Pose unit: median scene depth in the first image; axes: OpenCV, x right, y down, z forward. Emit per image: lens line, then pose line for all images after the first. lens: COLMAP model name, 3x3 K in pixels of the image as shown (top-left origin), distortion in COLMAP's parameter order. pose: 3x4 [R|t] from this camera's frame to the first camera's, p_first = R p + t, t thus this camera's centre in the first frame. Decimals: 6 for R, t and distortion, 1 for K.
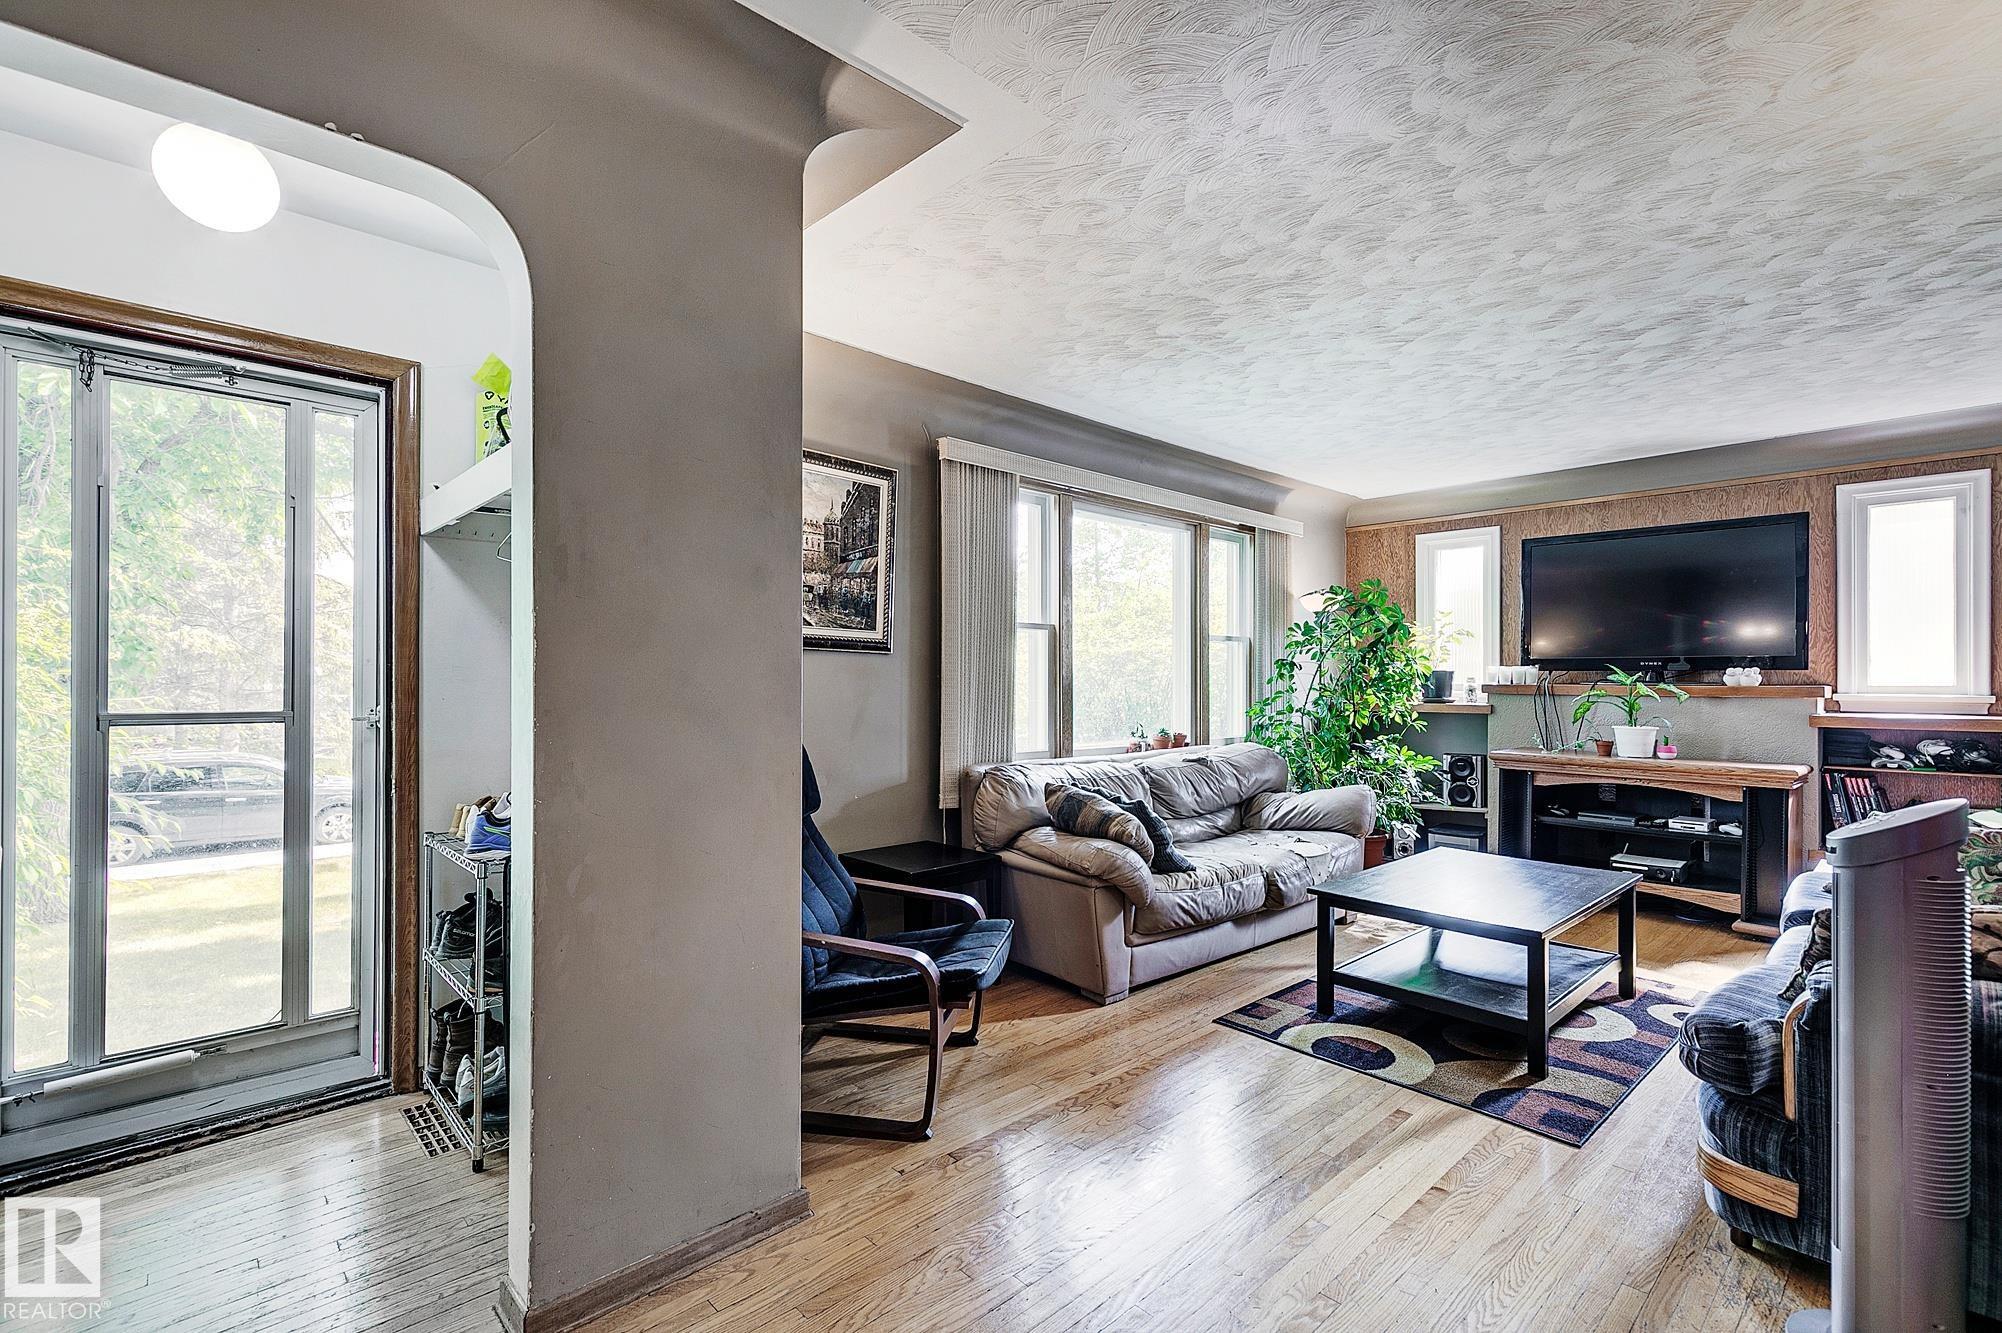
lens RADIAL K [[903.6, 0, 1005.4], [0, 903.6, 677.0], [0, 0, 1]] dist [0.010142, -0.000717]
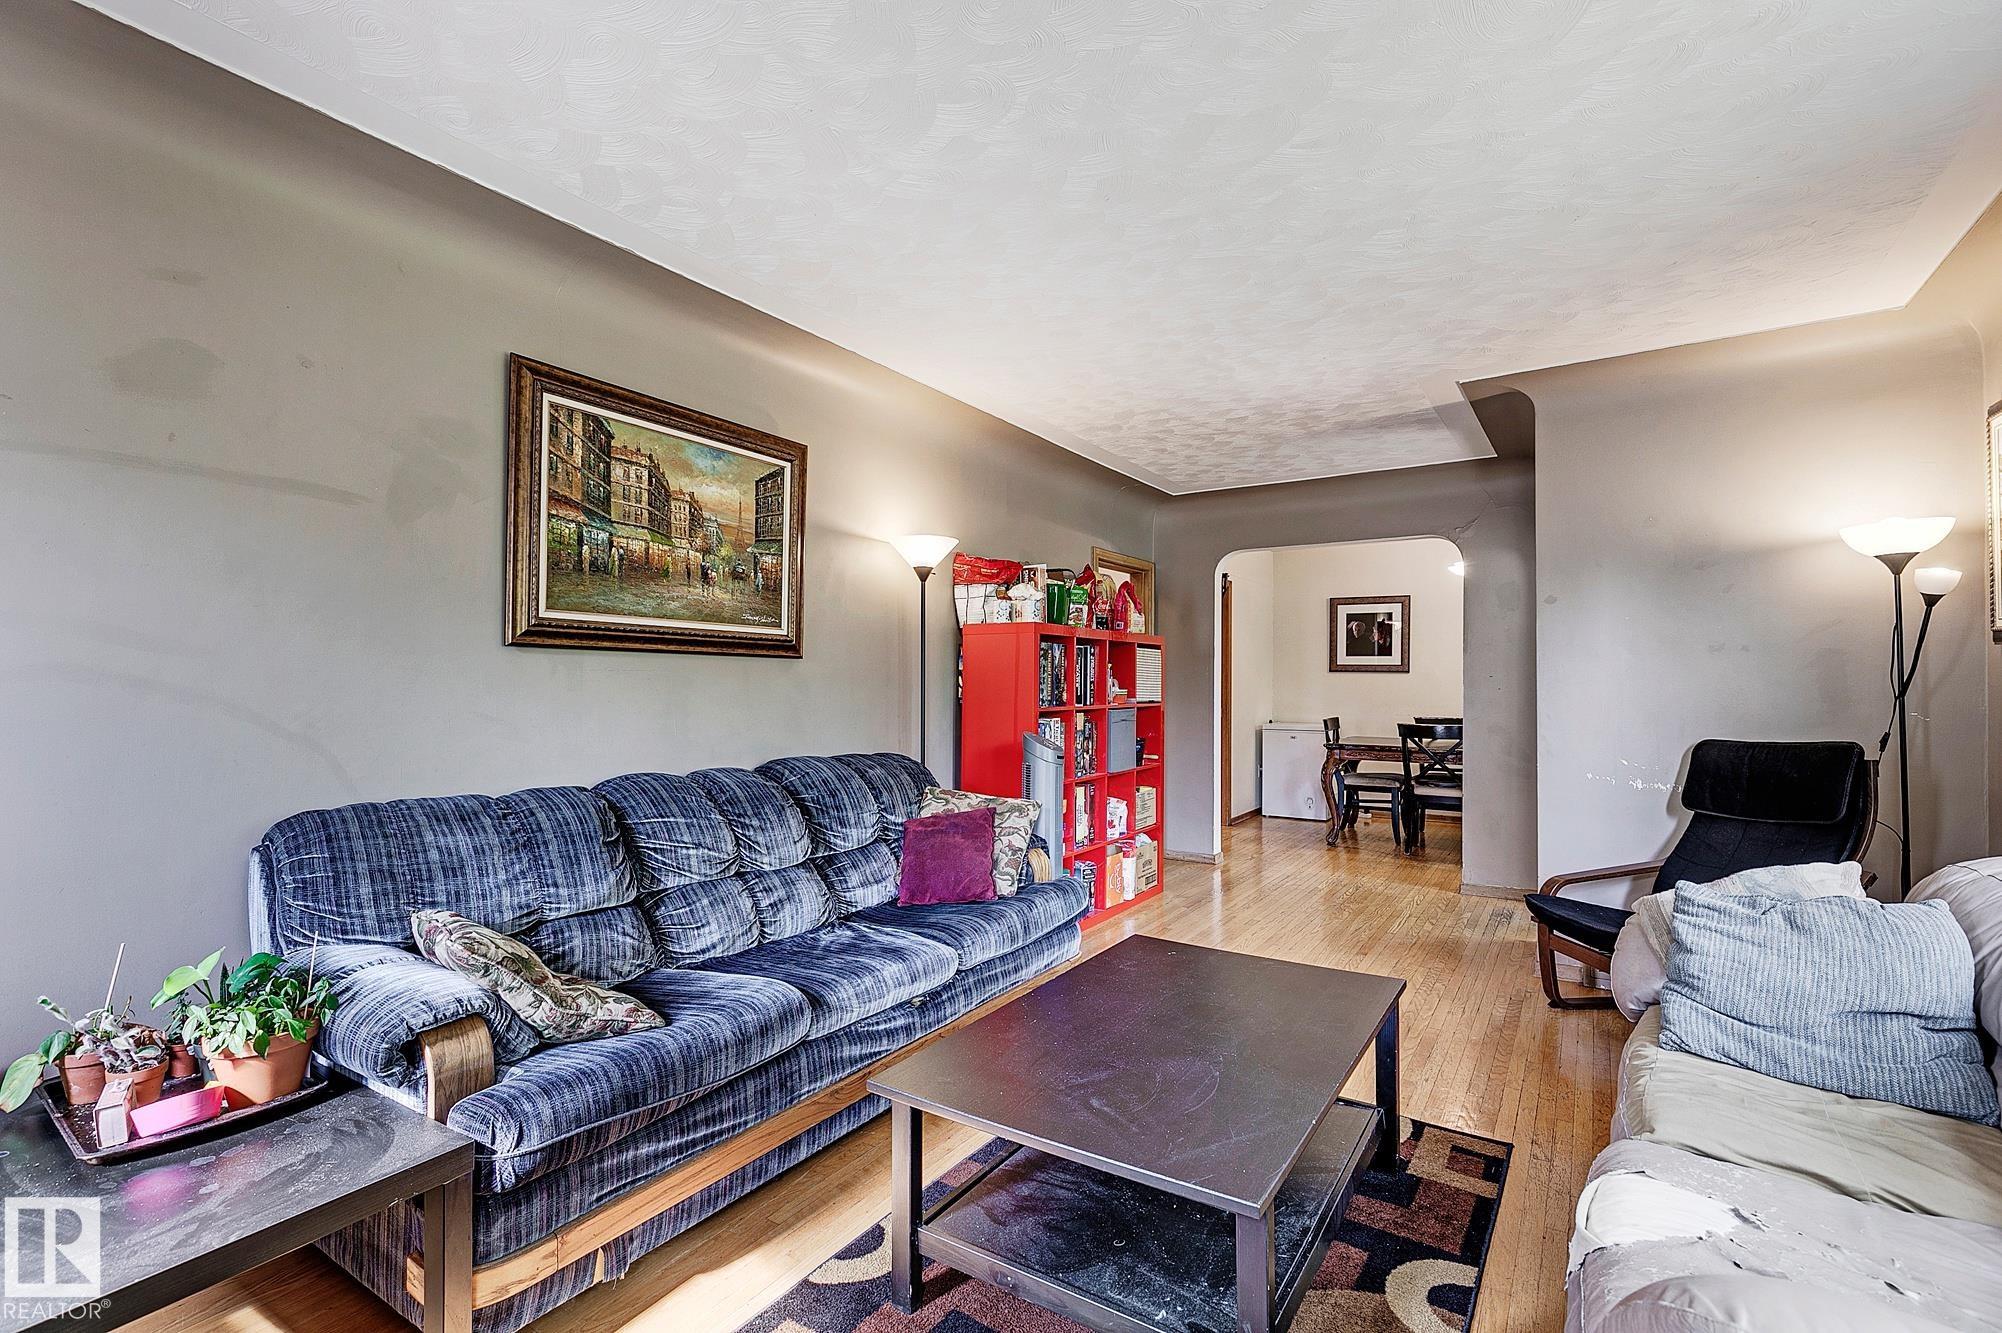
lens RADIAL K [[903.6, 0, 1005.4], [0, 903.6, 677.0], [0, 0, 1]] dist [0.010142, -0.000717]
pose [[-0.971956, -0.004293, -0.235125, 0.597620], [-0.002409, 0.999963, -0.008297, 0.002506], [0.235152, -0.007498, -0.971930, 1.200578]]
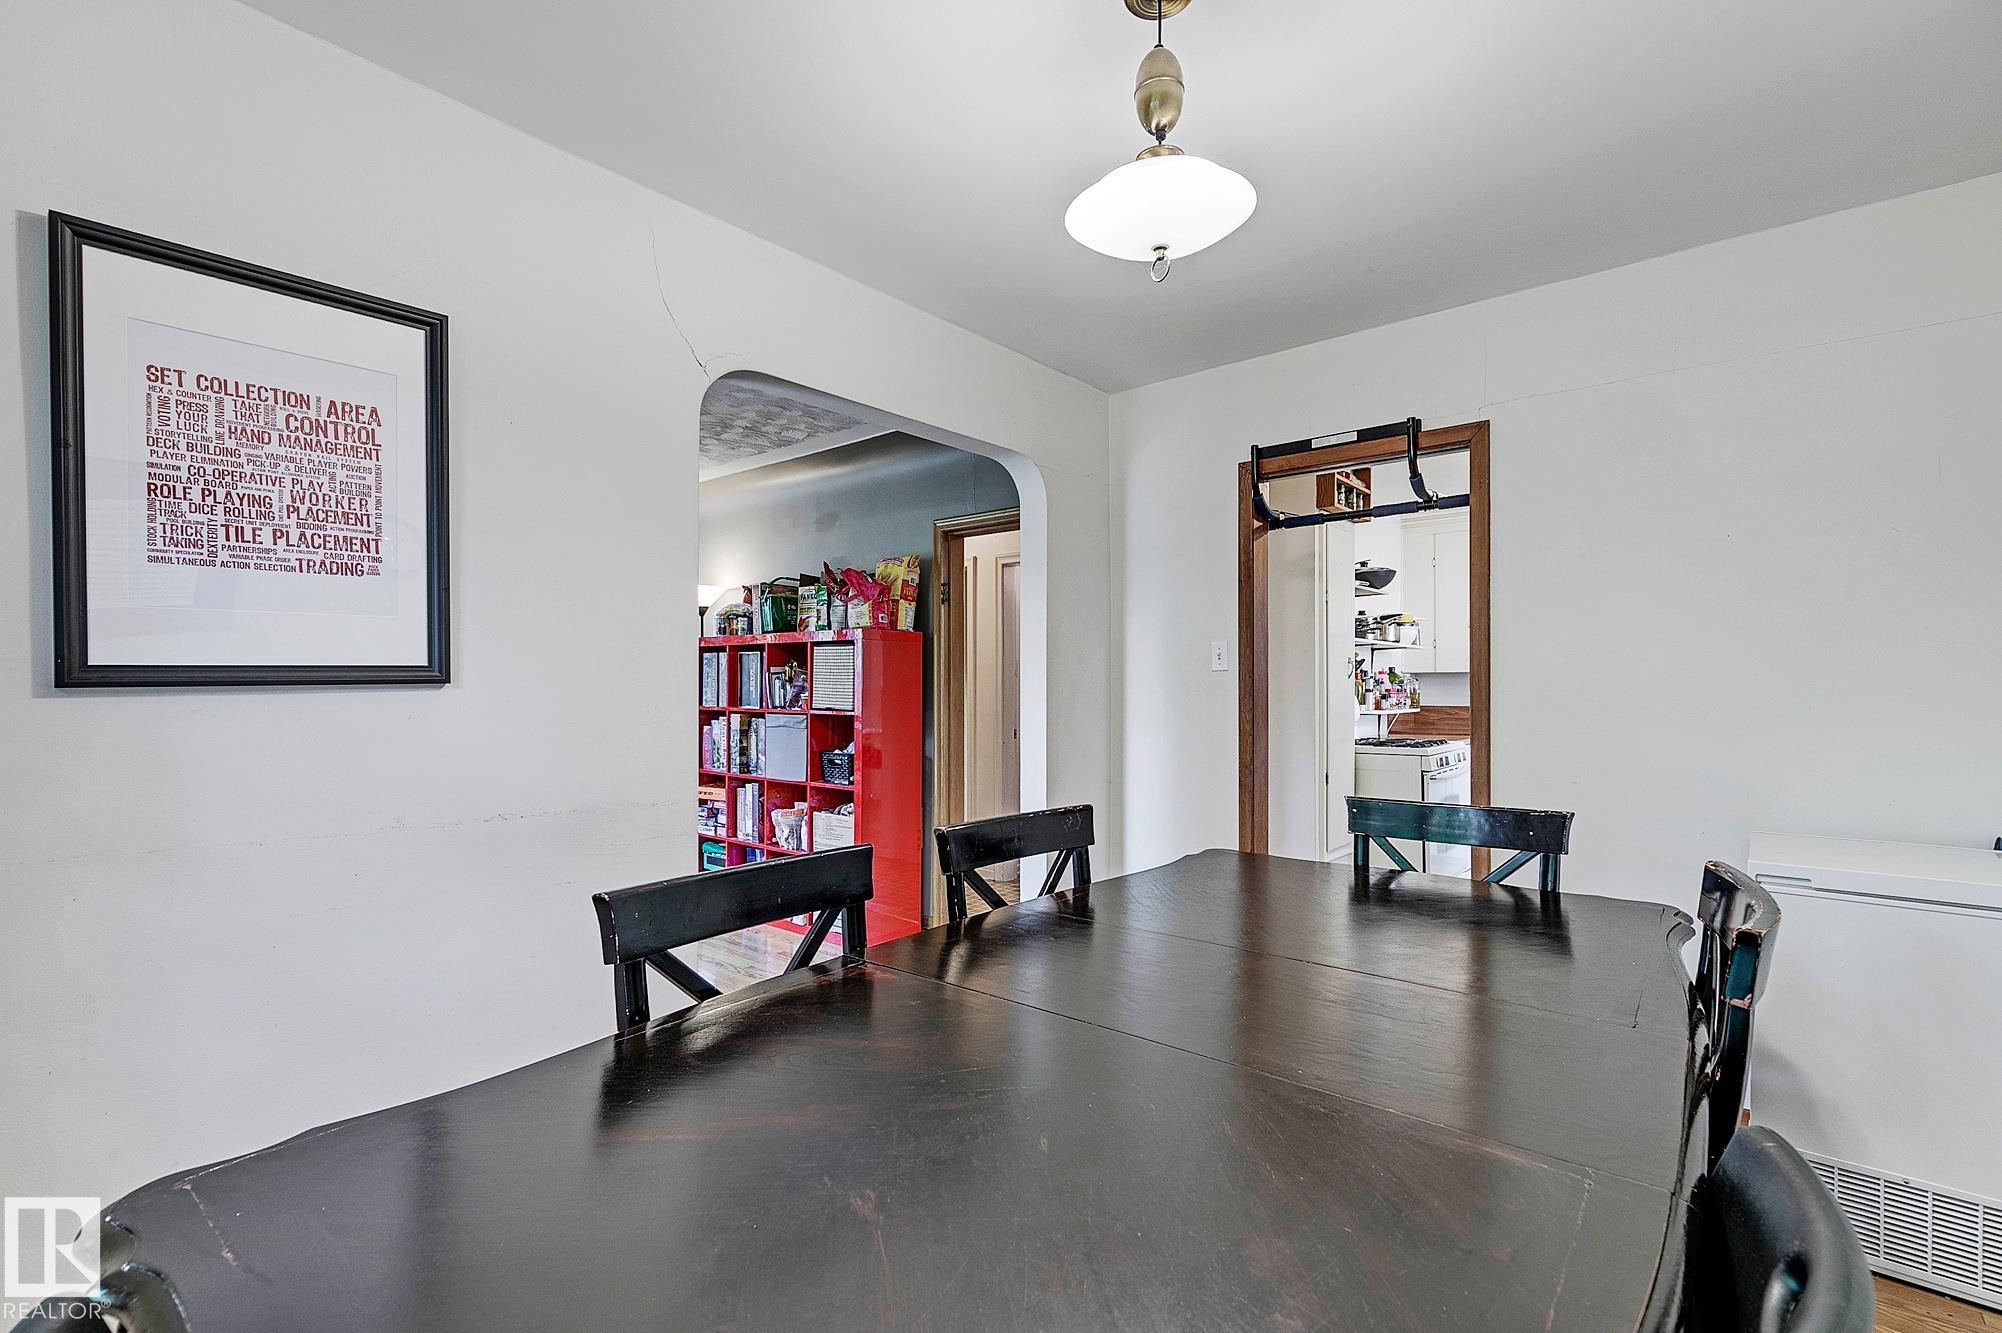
lens RADIAL K [[903.6, 0, 1005.4], [0, 903.6, 677.0], [0, 0, 1]] dist [0.010142, -0.000717]
pose [[-0.087570, 0.013705, 0.996064, -0.868565], [0.005276, 0.999898, -0.013294, 0.000602], [-0.996144, 0.004091, -0.087633, 0.014633]]
